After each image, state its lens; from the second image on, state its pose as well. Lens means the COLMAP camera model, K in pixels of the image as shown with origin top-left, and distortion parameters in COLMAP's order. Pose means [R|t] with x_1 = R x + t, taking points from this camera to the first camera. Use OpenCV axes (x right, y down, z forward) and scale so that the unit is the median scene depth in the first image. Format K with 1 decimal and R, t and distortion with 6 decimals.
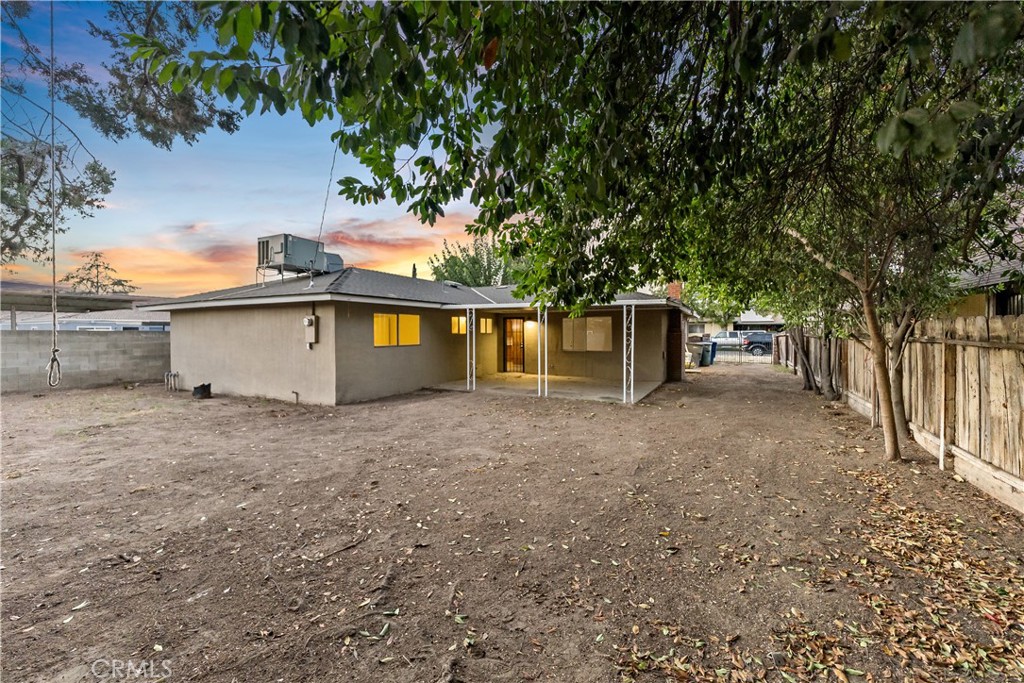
lens RADIAL K [[410.6, 0, 512.7], [0, 410.6, 335.7], [0, 0, 1]] dist [-0.000006, -0.000015]
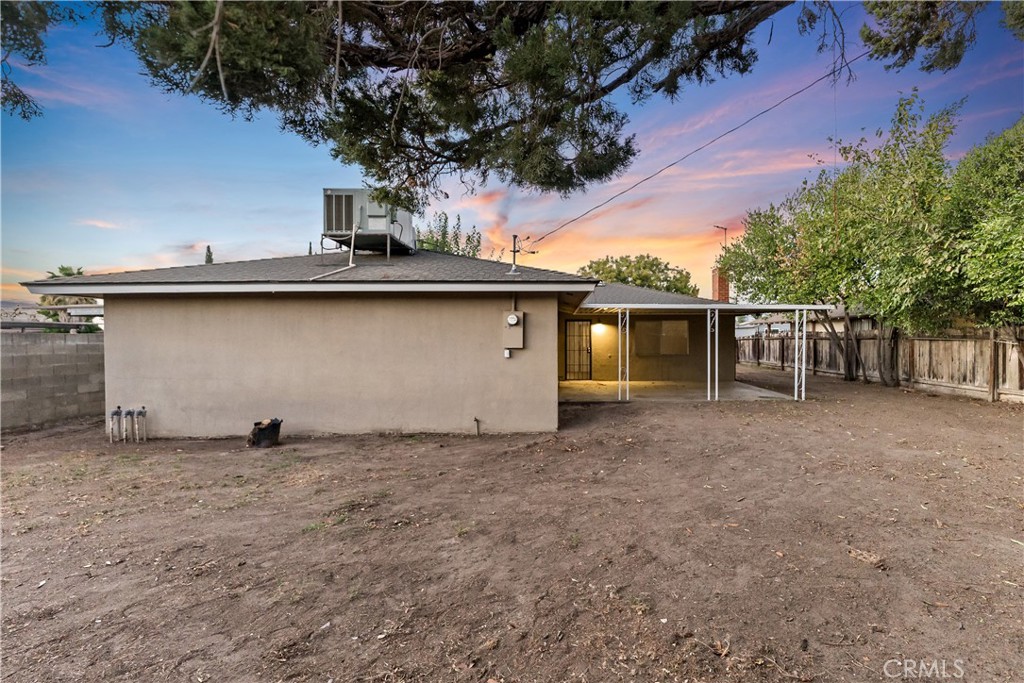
lens RADIAL K [[410.6, 0, 512.7], [0, 410.6, 335.7], [0, 0, 1]] dist [-0.000006, -0.000015]
pose [[0.904826, 0.000280, 0.425782, -0.672711], [0.002899, 0.999973, -0.006817, -0.001833], [-0.425773, 0.007402, 0.904800, 0.305902]]
